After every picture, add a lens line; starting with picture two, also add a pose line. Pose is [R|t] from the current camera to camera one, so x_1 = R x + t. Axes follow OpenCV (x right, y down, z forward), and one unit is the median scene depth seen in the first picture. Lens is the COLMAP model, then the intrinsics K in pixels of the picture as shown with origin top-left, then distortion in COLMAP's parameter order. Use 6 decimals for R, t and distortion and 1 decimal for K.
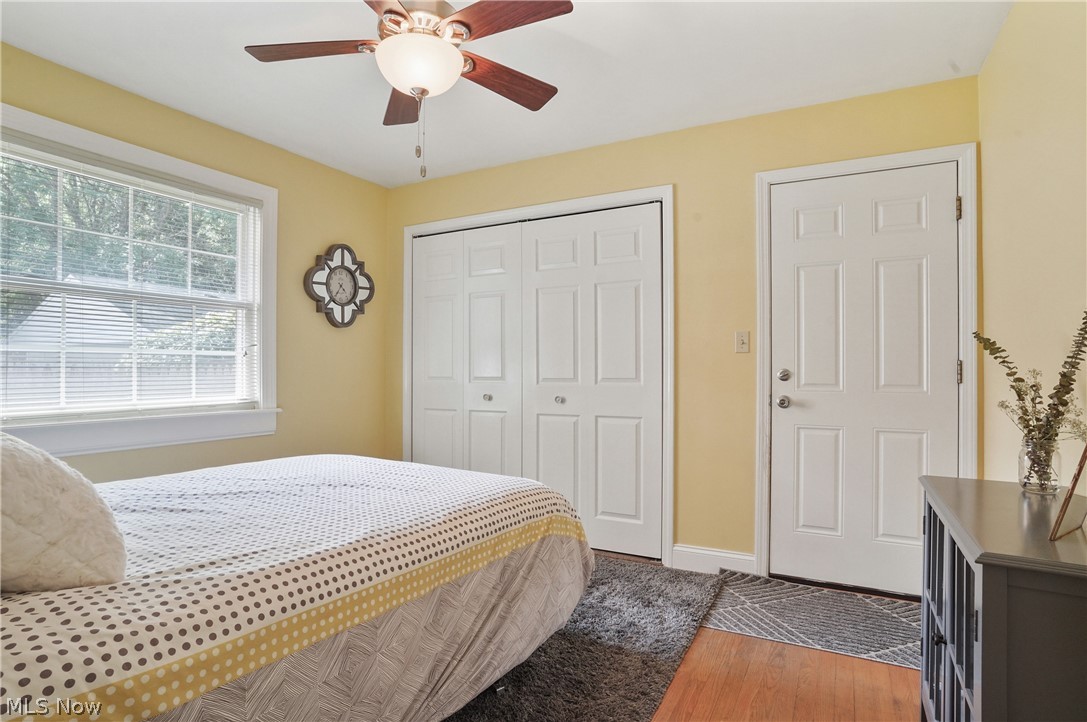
lens RADIAL K [[567.8, 0, 543.0], [0, 567.8, 364.3], [0, 0, 1]] dist [-0.070387, 0.035049]
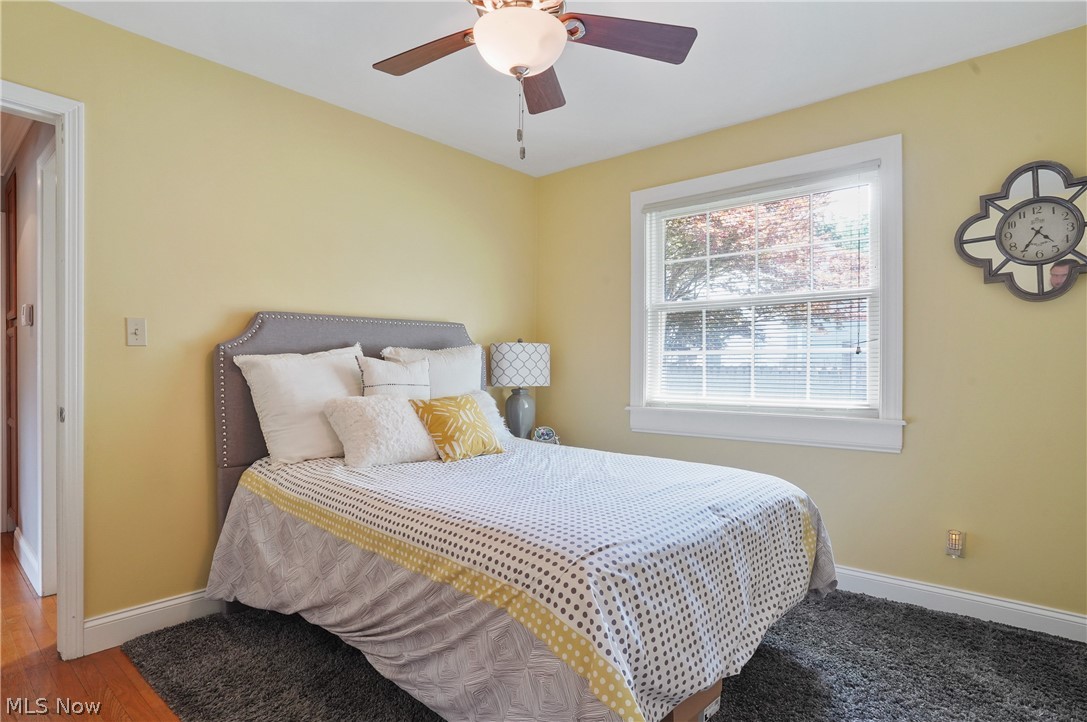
lens RADIAL K [[567.8, 0, 543.0], [0, 567.8, 364.3], [0, 0, 1]] dist [-0.070387, 0.035049]
pose [[-0.220955, -0.008406, -0.975248, 0.340571], [-0.001252, 0.999964, -0.008335, 0.008045], [0.975283, -0.000621, -0.220957, 0.636786]]
